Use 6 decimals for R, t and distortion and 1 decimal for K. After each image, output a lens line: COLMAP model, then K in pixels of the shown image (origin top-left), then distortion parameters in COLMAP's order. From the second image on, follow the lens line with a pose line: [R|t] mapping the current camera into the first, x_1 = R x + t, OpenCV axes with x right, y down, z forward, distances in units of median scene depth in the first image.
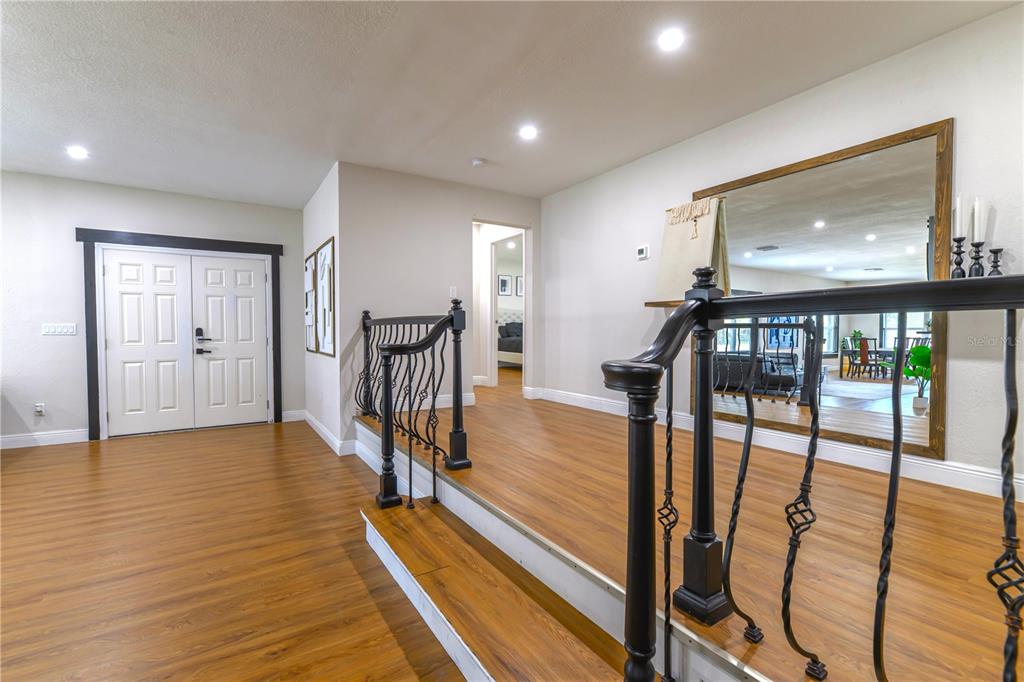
lens RADIAL K [[451.5, 0, 510.0], [0, 451.5, 342.7], [0, 0, 1]] dist [0.001245, -0.000649]
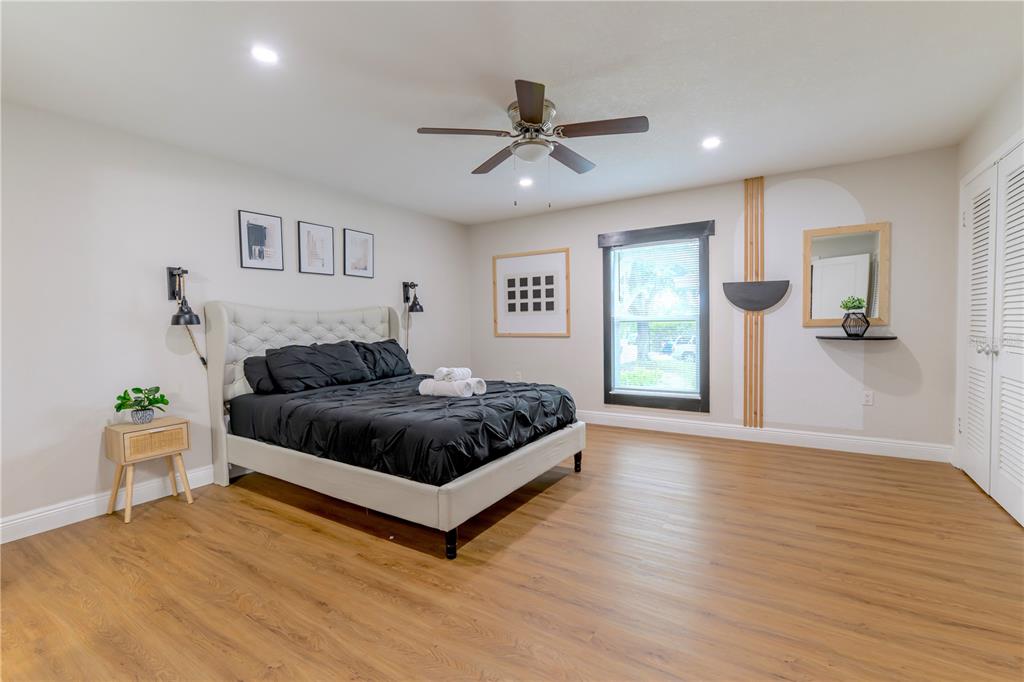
lens RADIAL K [[451.5, 0, 510.0], [0, 451.5, 342.7], [0, 0, 1]] dist [0.001245, -0.000649]
pose [[0.901284, -0.035169, 0.431800, 0.014555], [0.029056, 0.999362, 0.020747, -0.090680], [-0.432254, -0.006153, 0.901731, 1.068509]]
